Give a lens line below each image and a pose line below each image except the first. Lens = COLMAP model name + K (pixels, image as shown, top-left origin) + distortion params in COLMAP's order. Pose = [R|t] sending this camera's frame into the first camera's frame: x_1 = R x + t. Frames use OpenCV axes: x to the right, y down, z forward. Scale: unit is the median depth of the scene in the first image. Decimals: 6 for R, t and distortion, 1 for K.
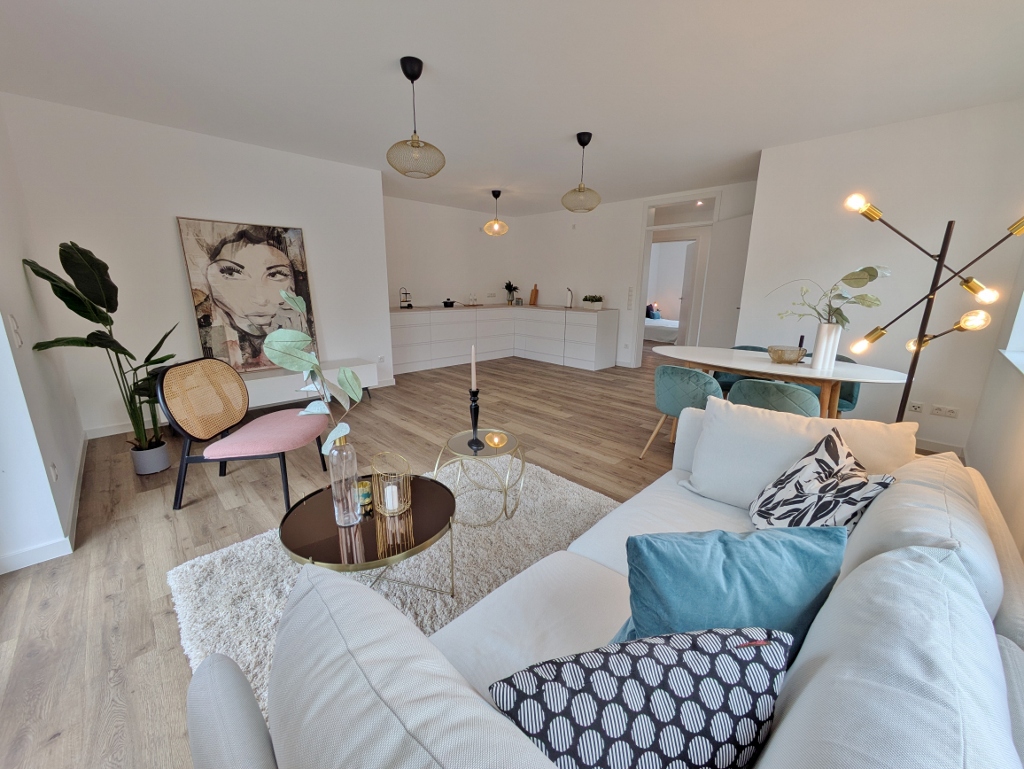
lens RADIAL K [[401.8, 0, 512.6], [0, 401.8, 385.0], [0, 0, 1]] dist [-0.002566, 0.000682]
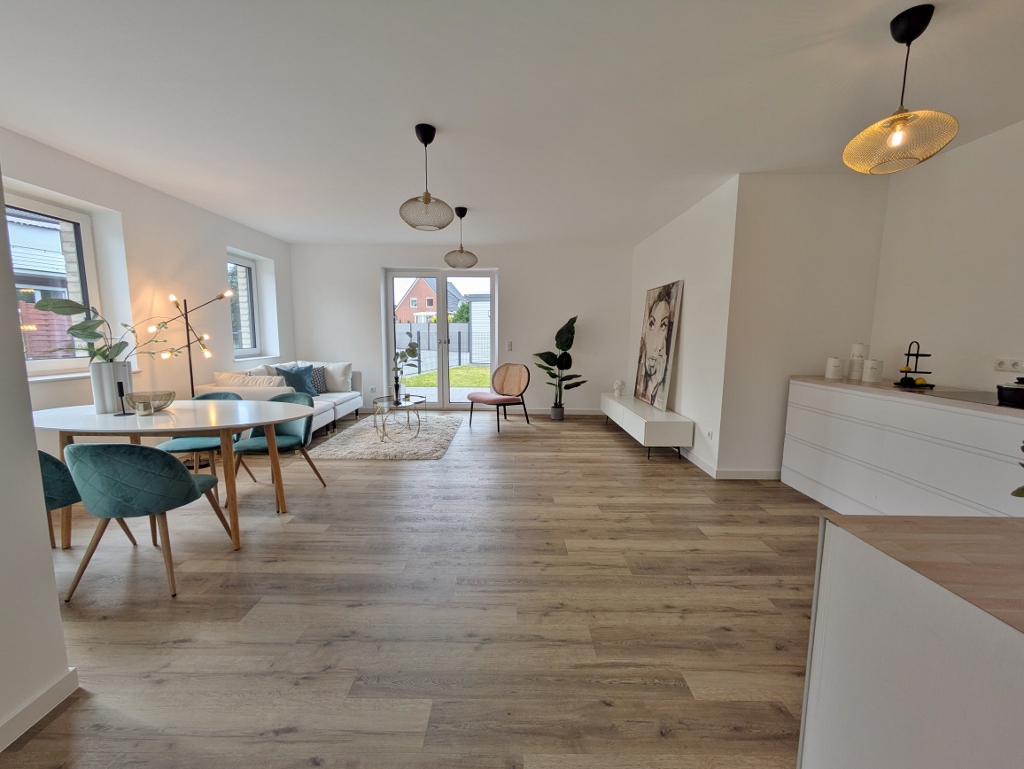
lens RADIAL K [[401.8, 0, 514.5], [0, 401.8, 383.0], [0, 0, 1]] dist [-0.002566, 0.000682]
pose [[-0.695912, 0.066645, -0.715028, 0.473777], [-0.192956, 0.941716, 0.275571, -0.312365], [0.691718, 0.329743, -0.642492, 1.314118]]
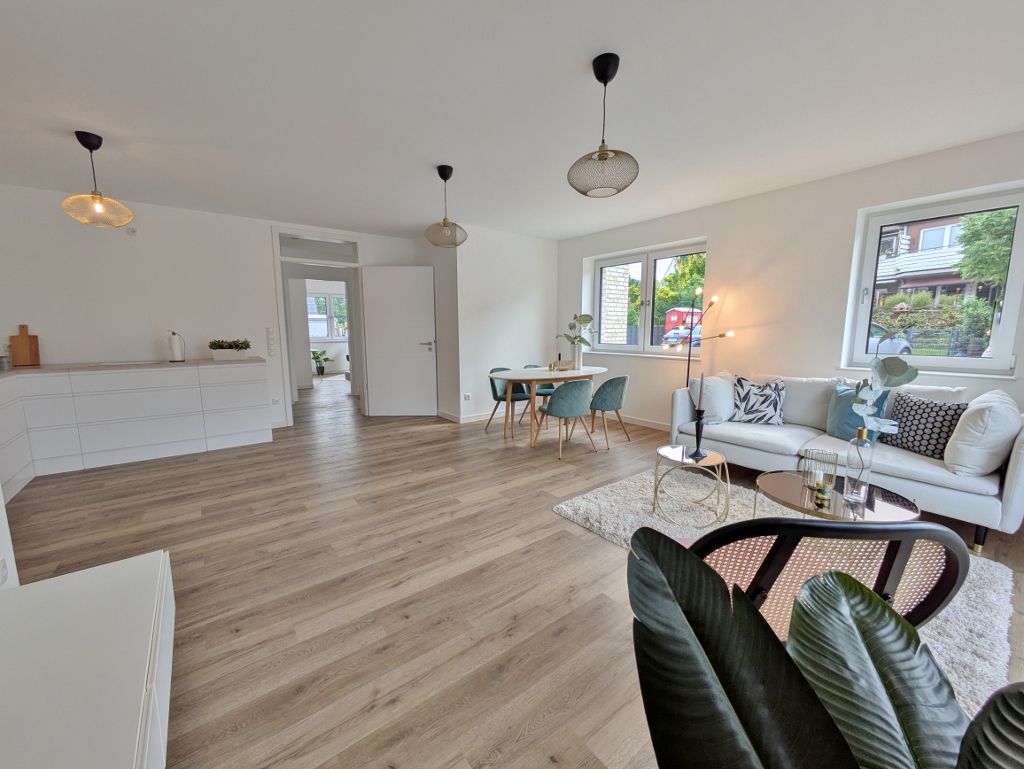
lens RADIAL K [[401.8, 0, 508.3], [0, 401.8, 387.3], [0, 0, 1]] dist [-0.002566, 0.000682]
pose [[0.118272, -0.154509, 0.980887, -0.610093], [0.242289, 0.962453, 0.122391, -0.155719], [-0.962968, 0.223182, 0.151267, 0.621372]]
